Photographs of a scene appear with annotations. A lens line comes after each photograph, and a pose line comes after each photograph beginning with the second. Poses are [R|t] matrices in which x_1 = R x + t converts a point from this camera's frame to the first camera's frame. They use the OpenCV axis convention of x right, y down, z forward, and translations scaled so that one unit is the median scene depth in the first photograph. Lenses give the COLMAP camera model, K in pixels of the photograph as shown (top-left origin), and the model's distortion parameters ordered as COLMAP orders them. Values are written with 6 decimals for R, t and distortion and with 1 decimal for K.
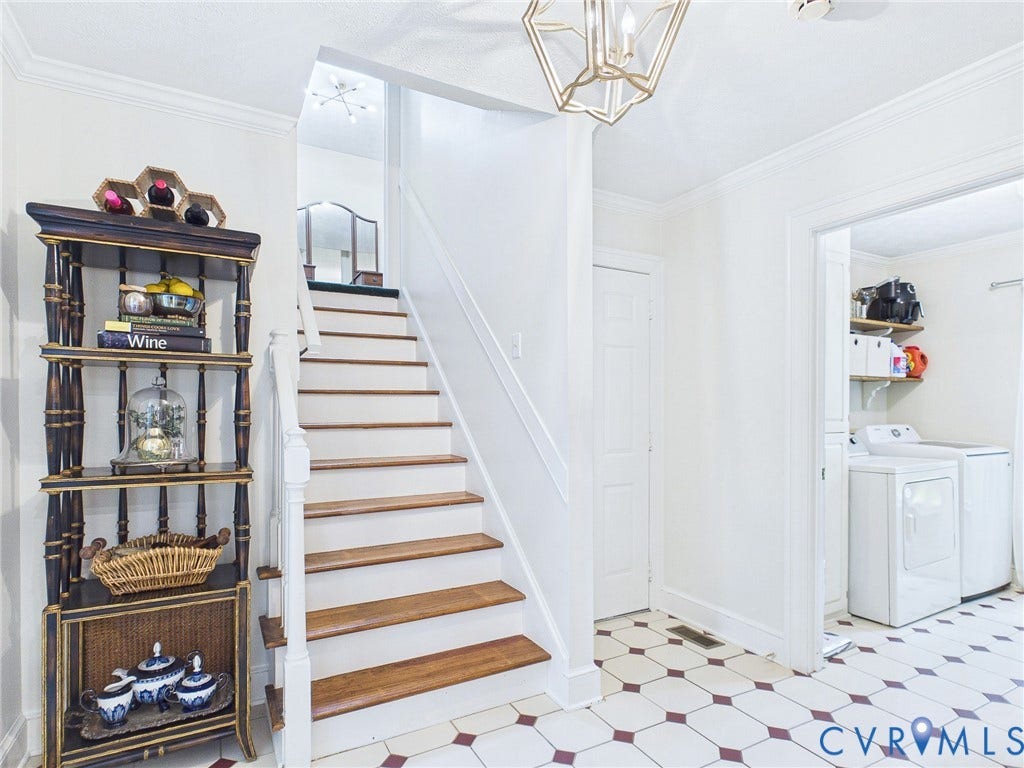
lens RADIAL K [[555.4, 0, 513.0], [0, 555.4, 413.0], [0, 0, 1]] dist [-0.008424, -0.001674]
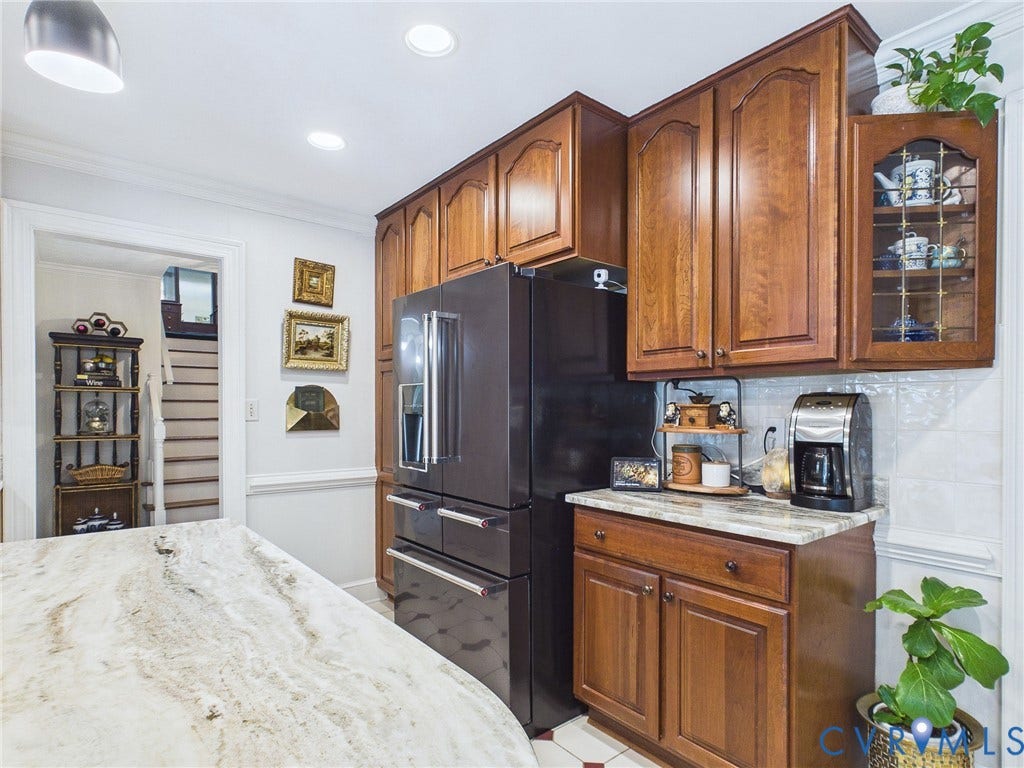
lens RADIAL K [[555.4, 0, 513.0], [0, 555.4, 413.0], [0, 0, 1]] dist [-0.008424, -0.001674]
pose [[0.982082, -0.003549, 0.188420, 0.648731], [0.003941, 0.999991, -0.001704, 0.016687], [-0.188412, 0.002416, 0.982087, -1.616858]]
